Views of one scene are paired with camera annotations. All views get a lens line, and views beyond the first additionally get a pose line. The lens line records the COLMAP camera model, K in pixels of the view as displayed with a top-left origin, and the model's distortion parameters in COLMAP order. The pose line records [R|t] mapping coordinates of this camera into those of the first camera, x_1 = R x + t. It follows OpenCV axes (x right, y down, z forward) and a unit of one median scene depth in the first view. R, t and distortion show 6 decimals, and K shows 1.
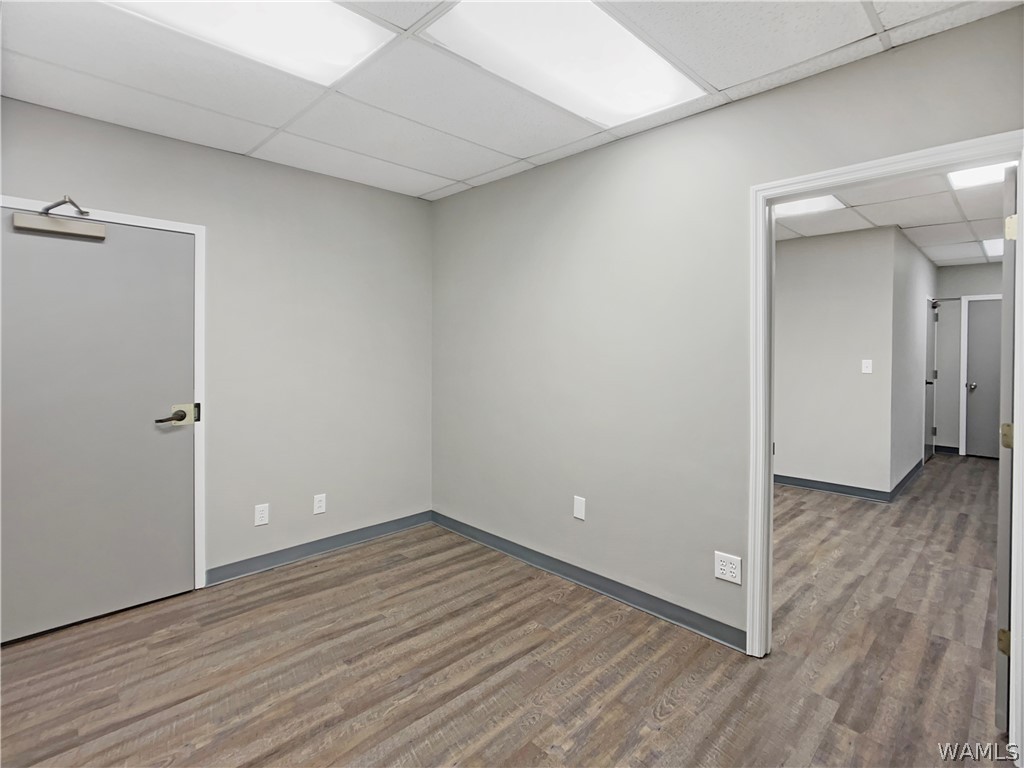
lens RADIAL K [[522.6, 0, 505.4], [0, 522.6, 364.0], [0, 0, 1]] dist [-0.003693, 0.008605]
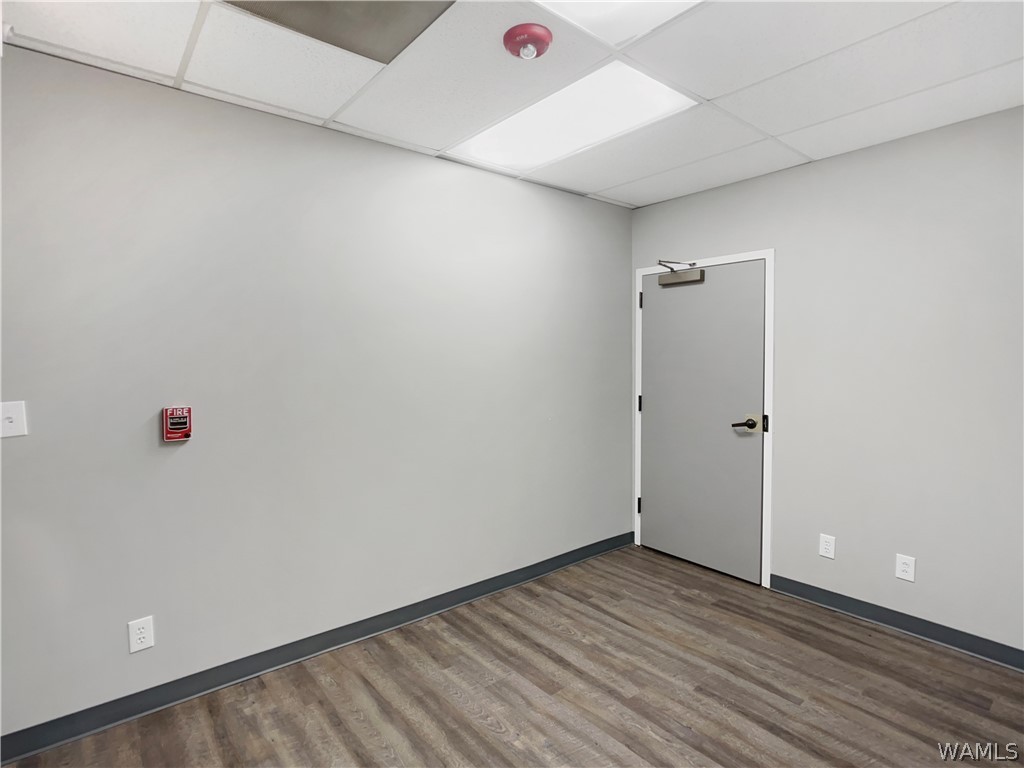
lens RADIAL K [[526.6, 0, 507.9], [0, 526.6, 378.5], [0, 0, 1]] dist [-0.003506, 0.000156]
pose [[-0.077171, 0.031132, -0.996532, 0.616105], [-0.033853, 0.998854, 0.033826, -0.021913], [0.996443, 0.036346, -0.076028, 0.638431]]
